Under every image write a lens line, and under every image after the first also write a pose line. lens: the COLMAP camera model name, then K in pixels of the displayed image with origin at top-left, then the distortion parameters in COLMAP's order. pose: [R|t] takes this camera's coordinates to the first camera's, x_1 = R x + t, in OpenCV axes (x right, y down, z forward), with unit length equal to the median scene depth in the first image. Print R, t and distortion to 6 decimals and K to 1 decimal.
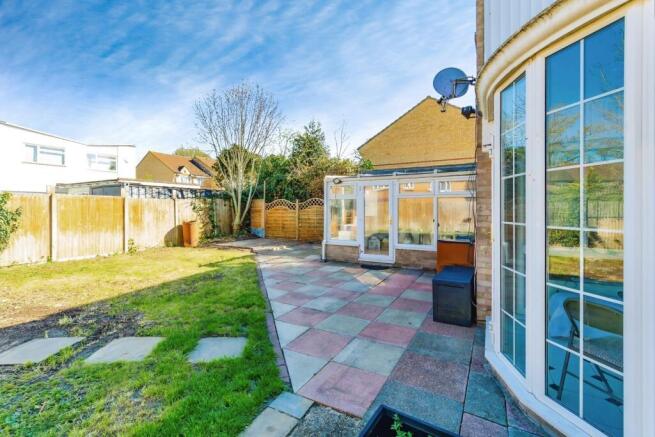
lens RADIAL K [[288.3, 0, 324.5], [0, 288.3, 209.6], [0, 0, 1]] dist [0.001831, 0.000442]
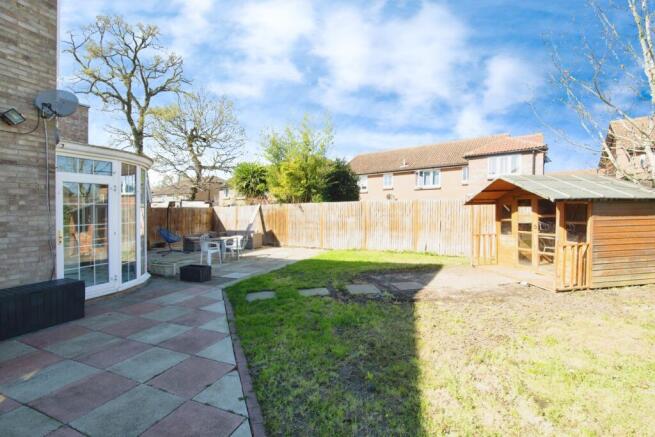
lens RADIAL K [[288.3, 0, 324.5], [0, 288.3, 209.6], [0, 0, 1]] dist [0.001831, 0.000442]
pose [[-0.993283, 0.021182, -0.113751, -0.405549], [0.021347, 0.999772, -0.000233, -0.019311], [0.113720, -0.002660, -0.993509, 2.010479]]
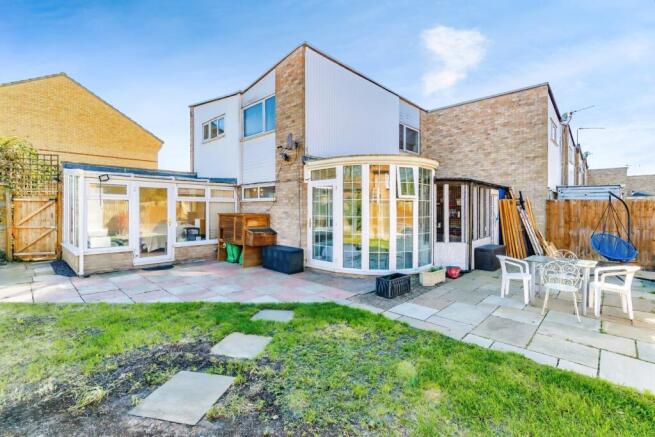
lens RADIAL K [[288.3, 0, 324.5], [0, 288.3, 209.6], [0, 0, 1]] dist [0.001831, 0.000442]
pose [[0.256995, 0.000331, 0.966413, -1.178109], [0.000119, 1.000000, -0.000374, -0.010686], [-0.966413, 0.000211, 0.256994, 0.308766]]
